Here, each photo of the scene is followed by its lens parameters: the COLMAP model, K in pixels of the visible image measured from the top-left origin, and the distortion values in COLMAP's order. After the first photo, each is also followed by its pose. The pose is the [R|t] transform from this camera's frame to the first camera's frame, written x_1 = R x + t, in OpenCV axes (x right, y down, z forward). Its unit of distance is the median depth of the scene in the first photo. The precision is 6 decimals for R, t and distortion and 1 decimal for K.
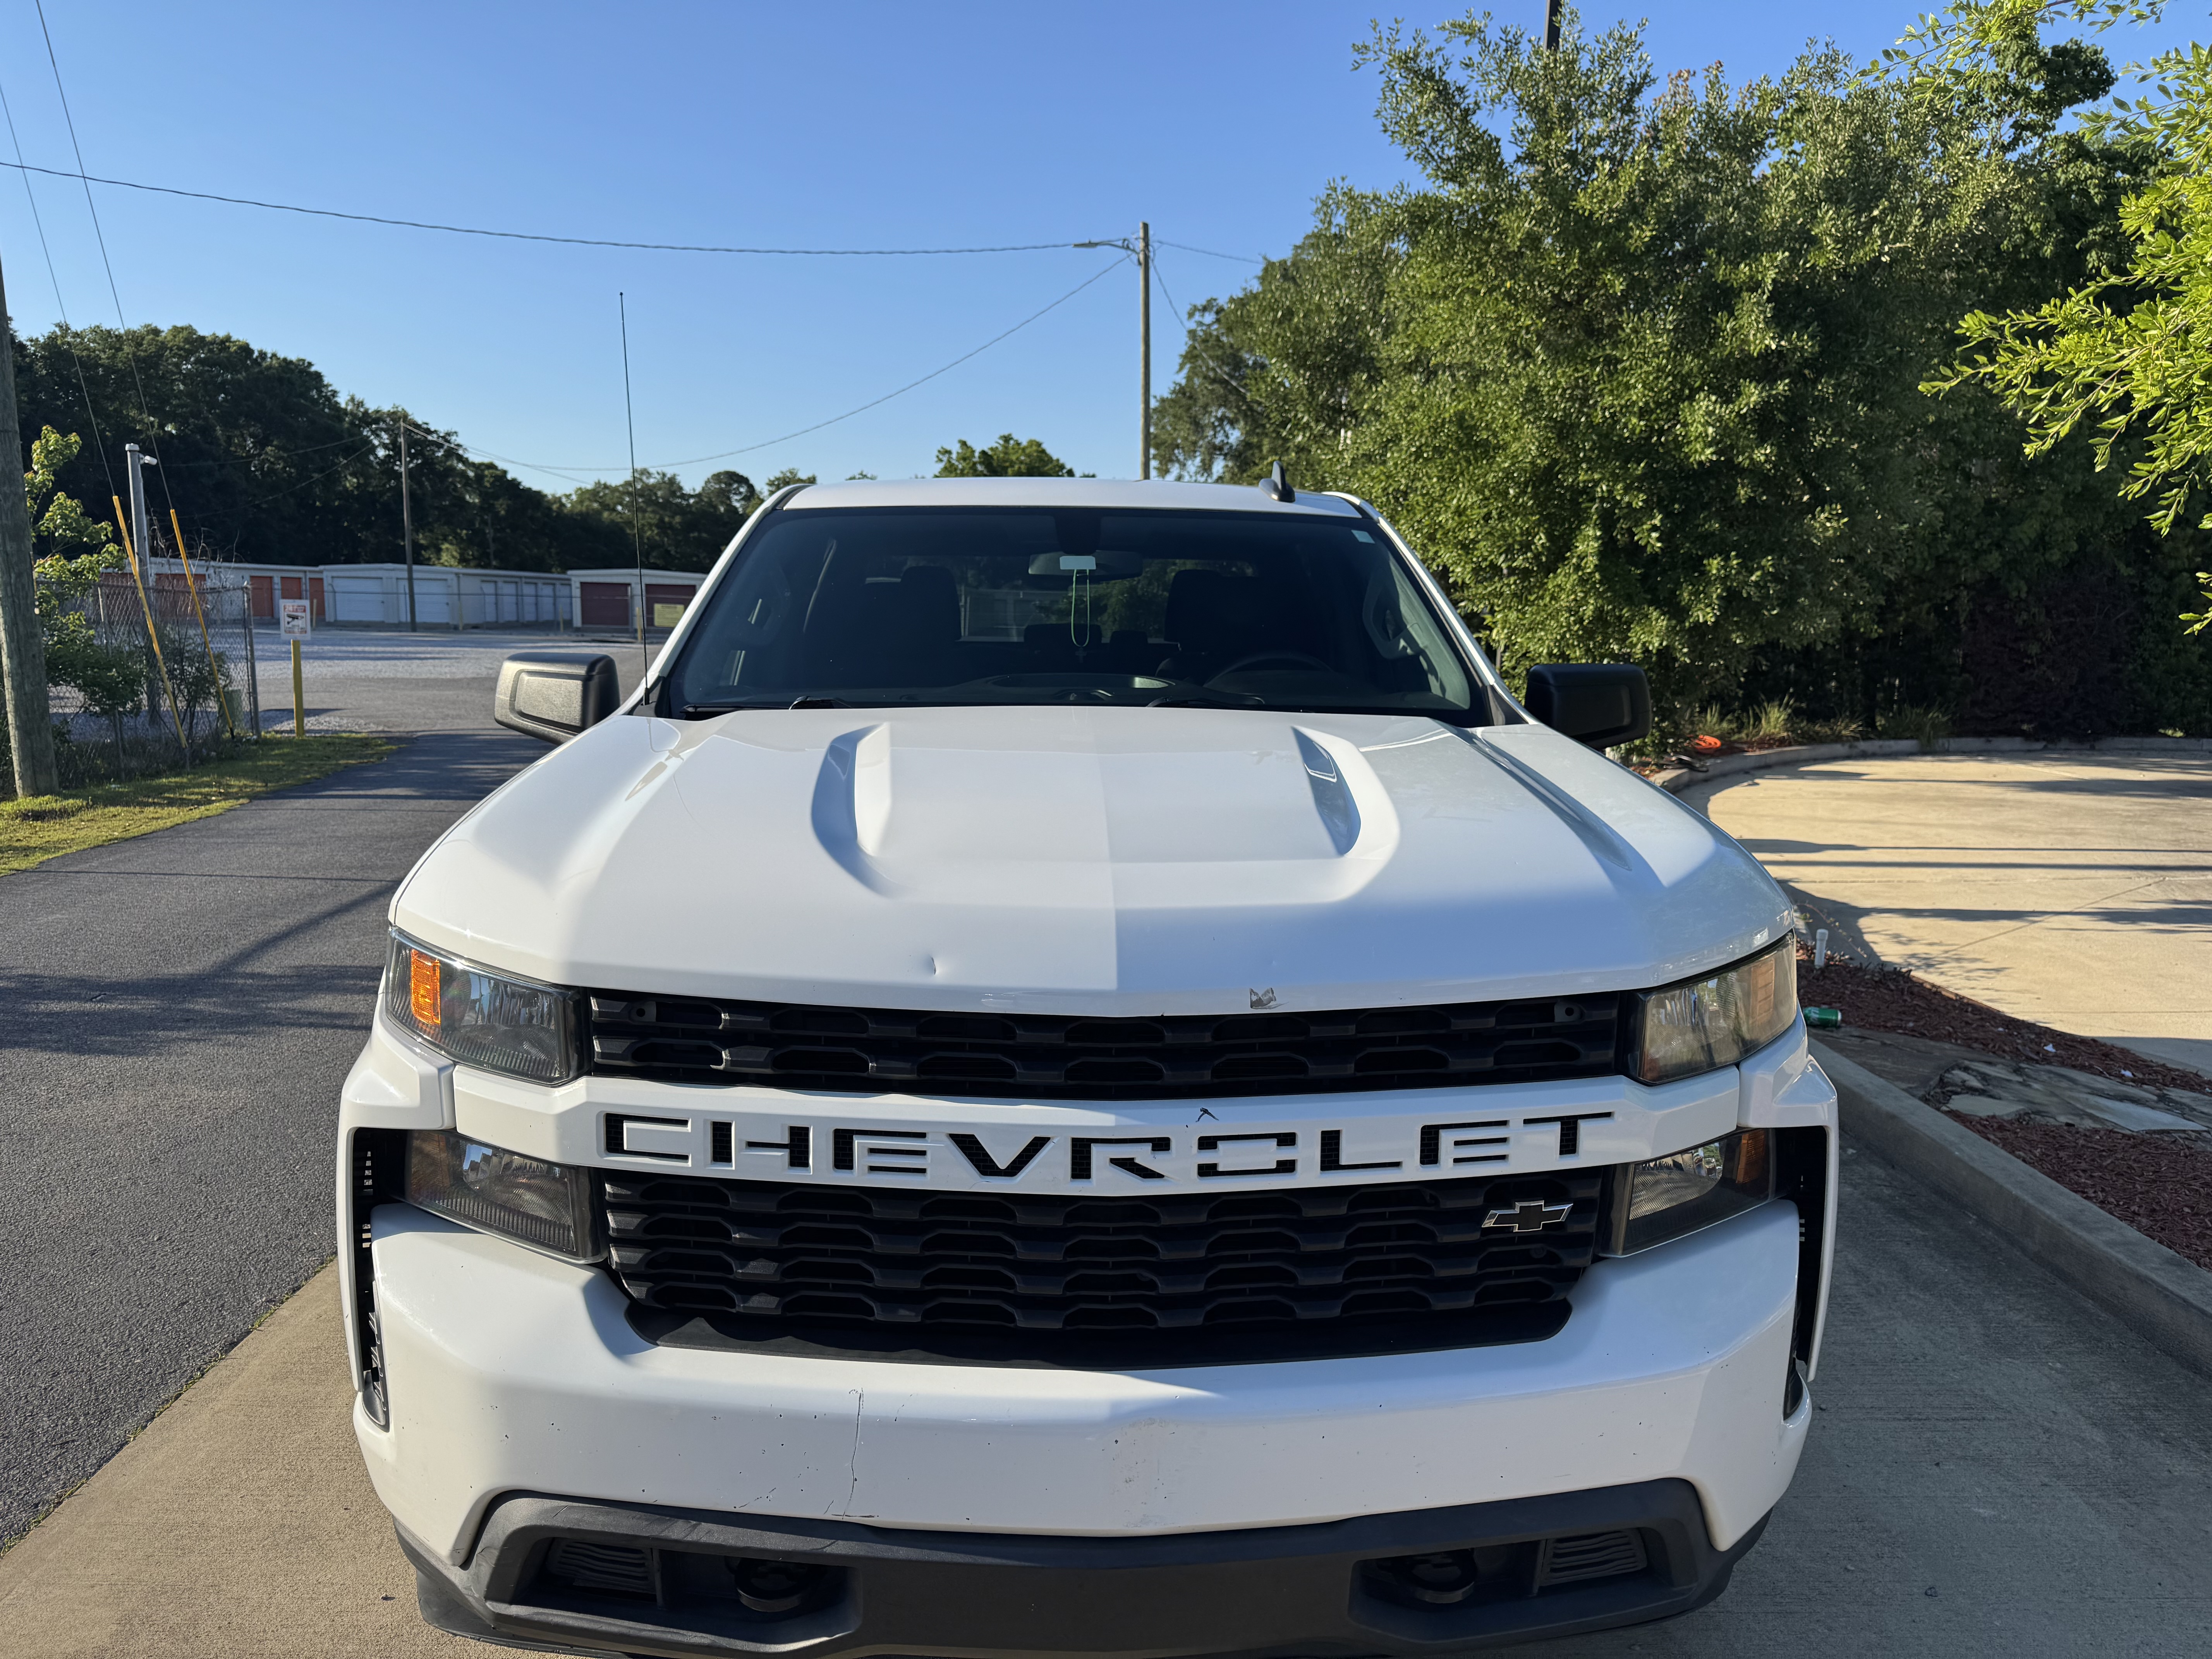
lens RADIAL K [[1557.3, 0, 1090.0], [0, 1557.3, 802.8], [0, 0, 1]] dist [0.062166, -0.079858]
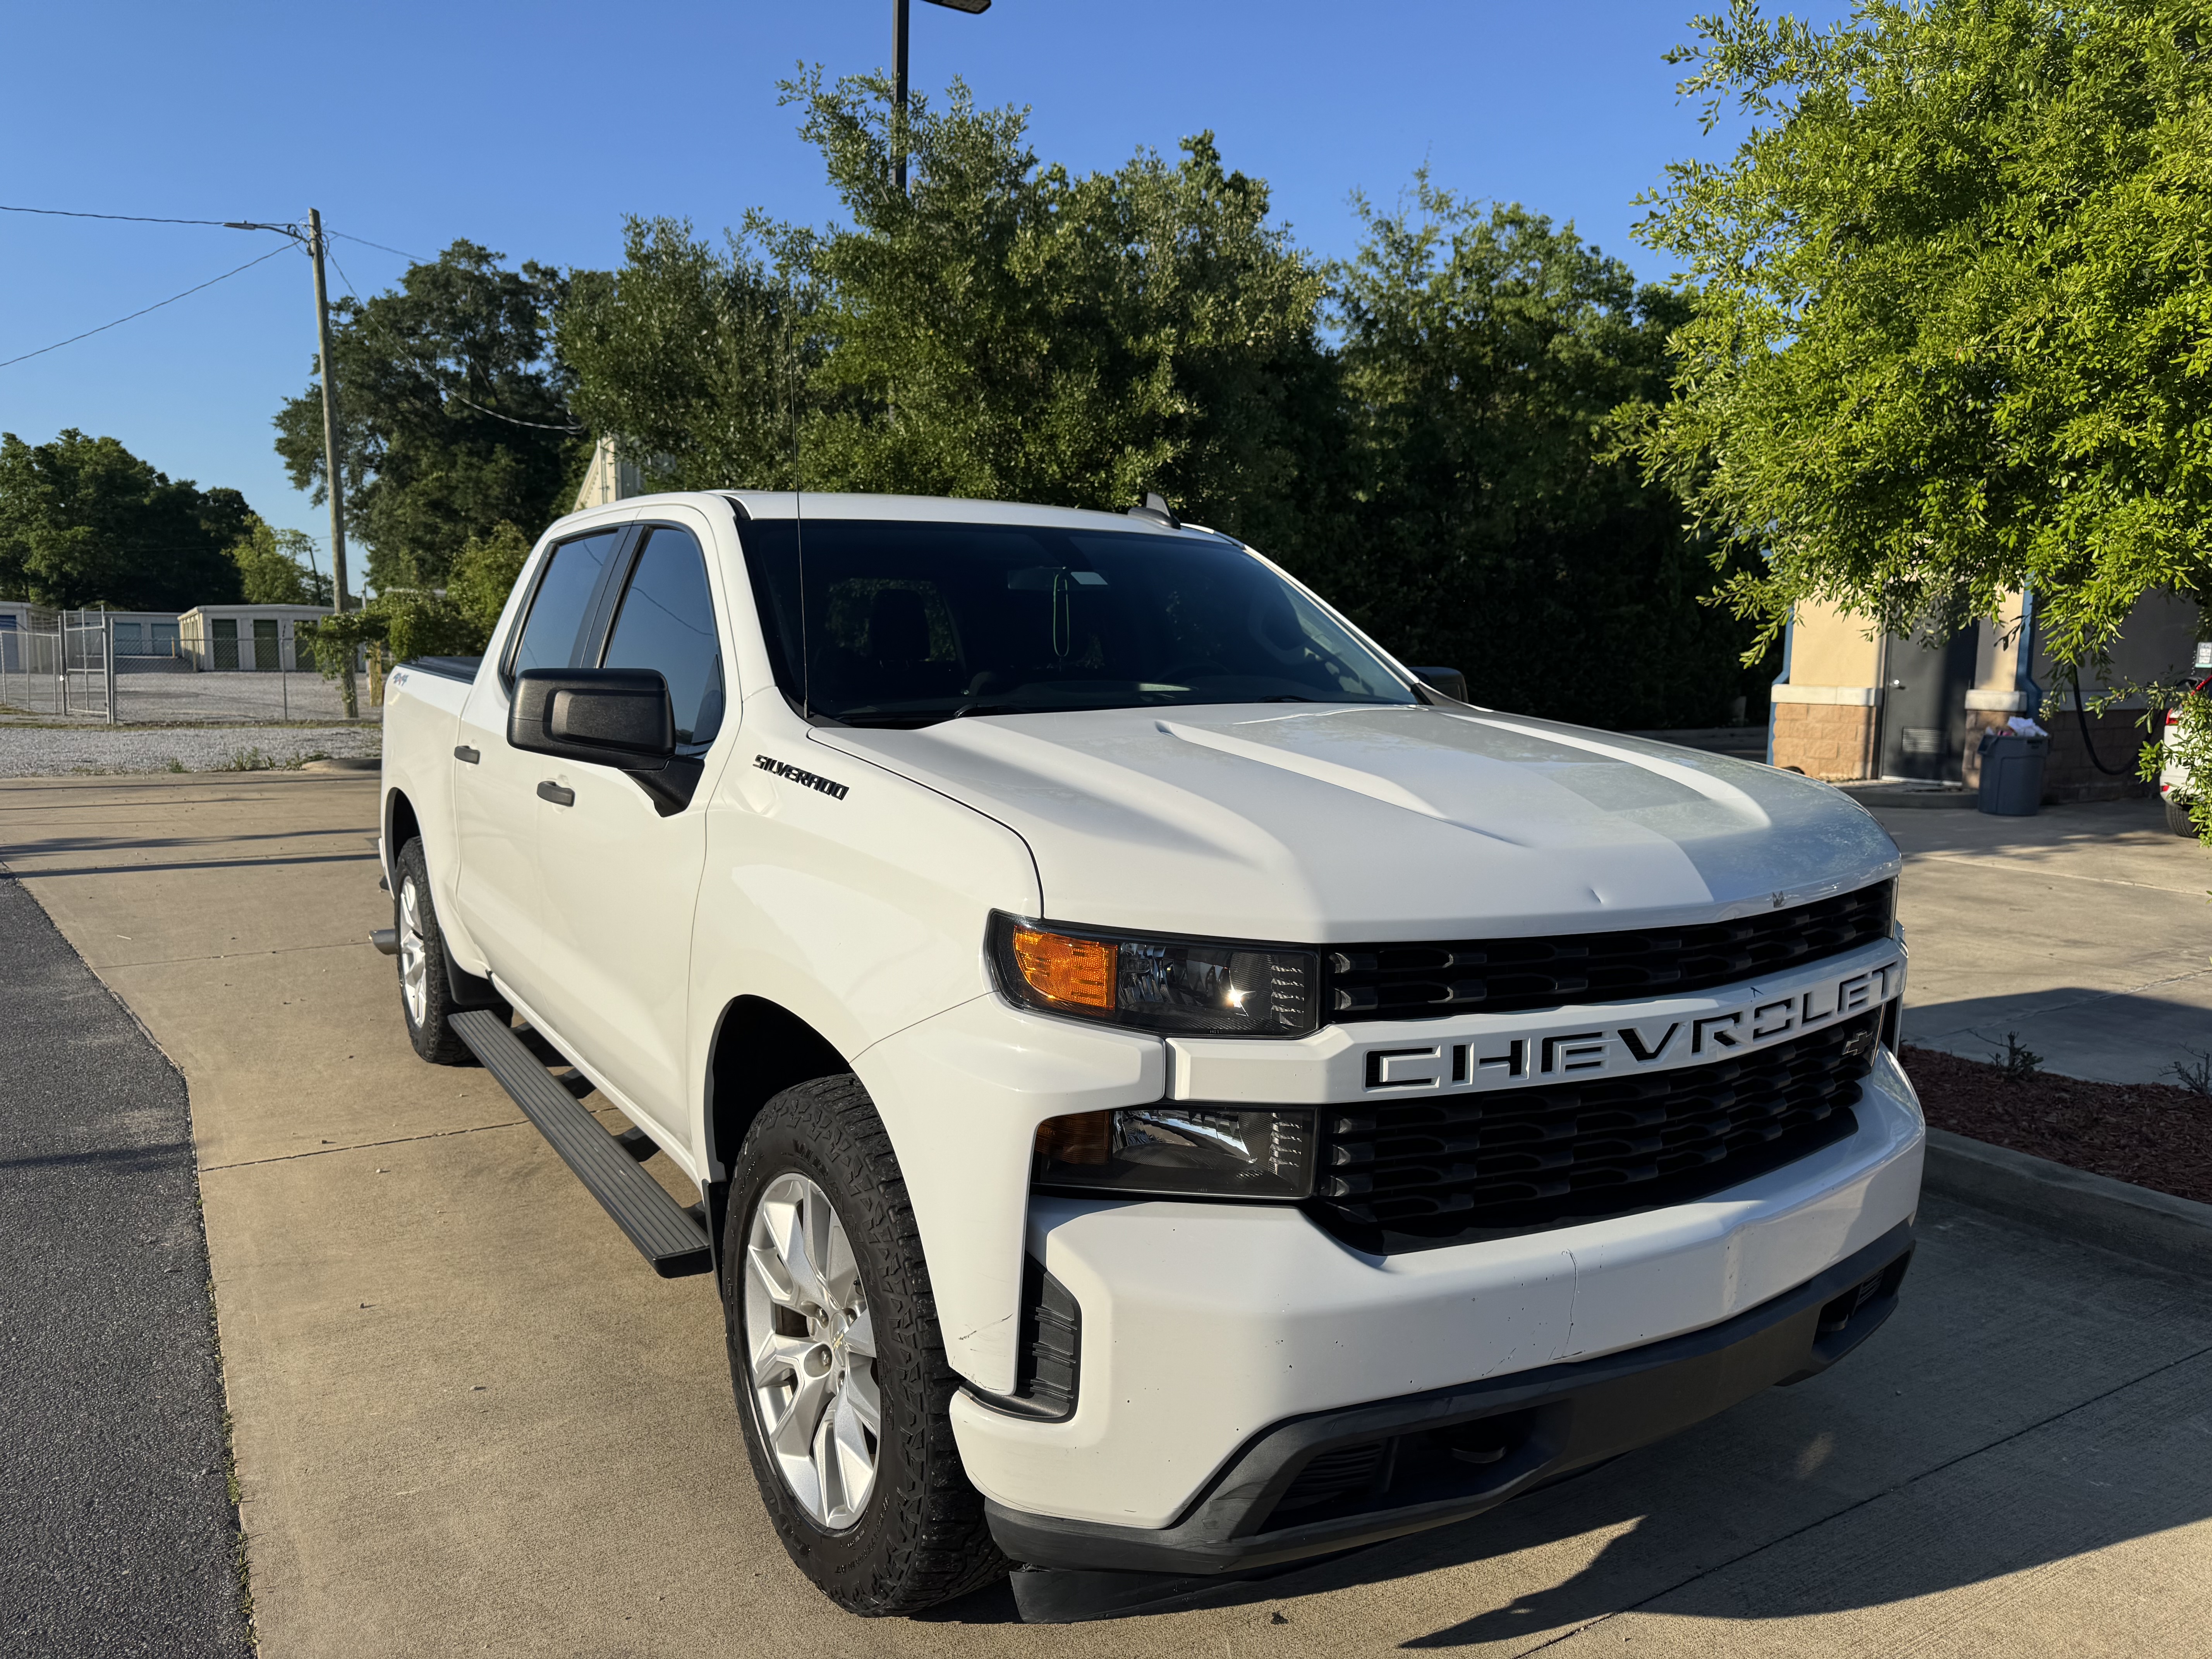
lens RADIAL K [[1546.4, 0, 1106.0], [0, 1546.4, 829.5], [0, 0, 1]] dist [0.060130, -0.144990]
pose [[0.864830, -0.057237, 0.498791, -0.208682], [0.057622, 0.998231, 0.014639, 0.002614], [-0.498747, 0.016081, 0.866599, 0.027438]]
